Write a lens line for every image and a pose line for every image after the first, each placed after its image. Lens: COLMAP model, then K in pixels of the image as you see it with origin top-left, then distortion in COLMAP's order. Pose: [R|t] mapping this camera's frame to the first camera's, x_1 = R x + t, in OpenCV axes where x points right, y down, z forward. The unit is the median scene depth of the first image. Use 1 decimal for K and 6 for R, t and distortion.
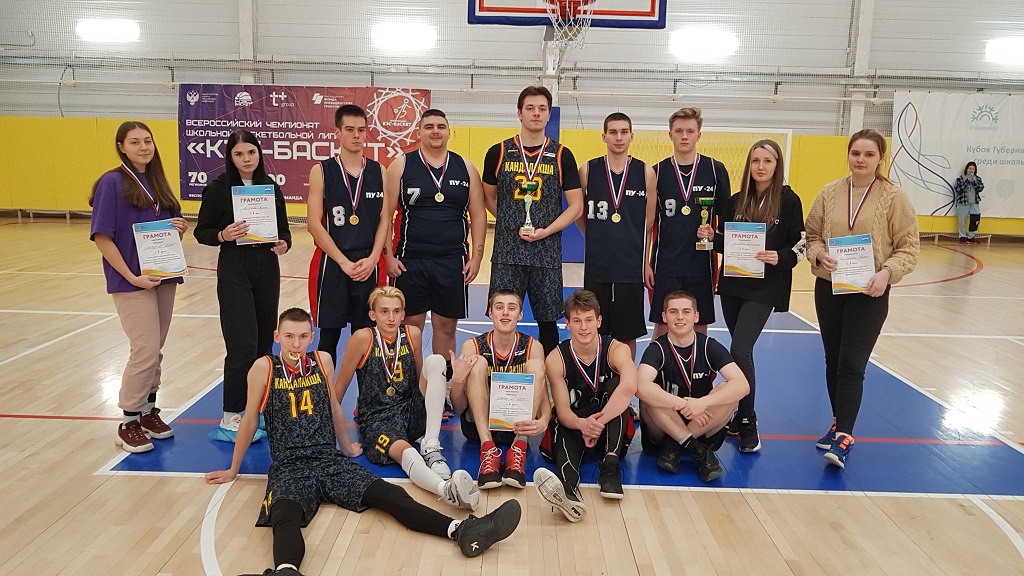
lens RADIAL K [[790.9, 0, 510.5], [0, 790.9, 284.5], [0, 0, 1]] dist [-0.001811, -0.010829]
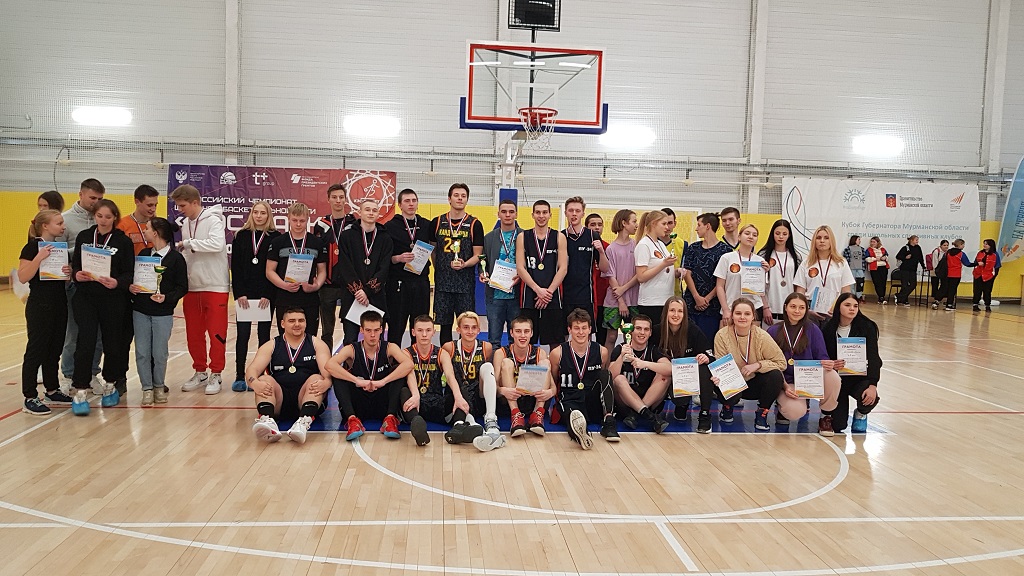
lens RADIAL K [[790.9, 0, 517.6], [0, 790.9, 291.1], [0, 0, 1]] dist [-0.001811, -0.010829]
pose [[0.994064, -0.005480, 0.108663, -0.051467], [0.014541, 0.996462, -0.082776, 0.024318], [-0.107825, 0.083865, 0.990626, -0.145097]]
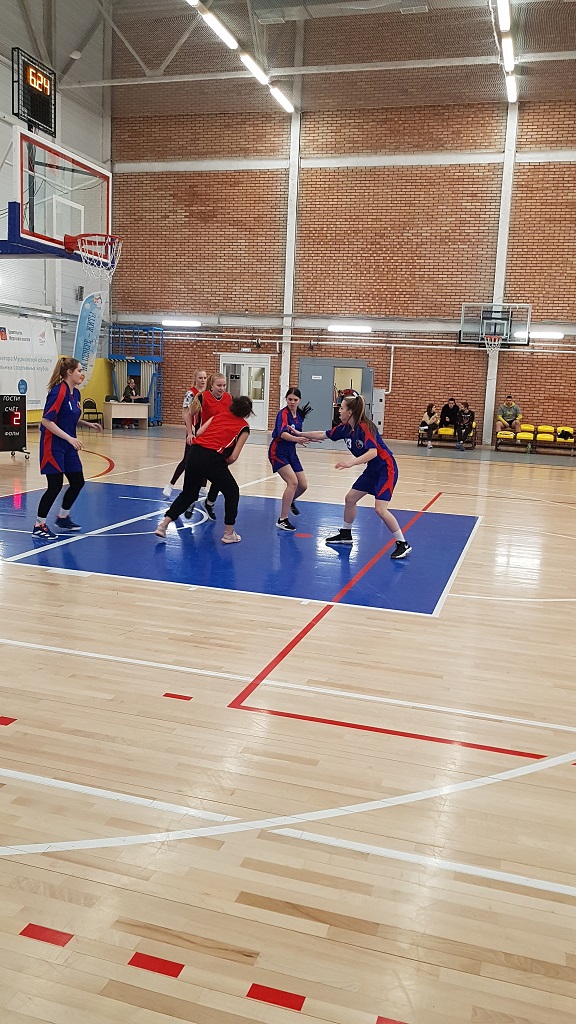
lens RADIAL K [[790.9, 0, 287.8], [0, 790.9, 510.2], [0, 0, 1]] dist [-0.001811, -0.010829]
pose [[0.281387, -0.176468, 0.943229, -0.496809], [0.138005, 0.980169, 0.142210, -0.048908], [-0.949619, 0.090154, 0.300160, 0.208333]]
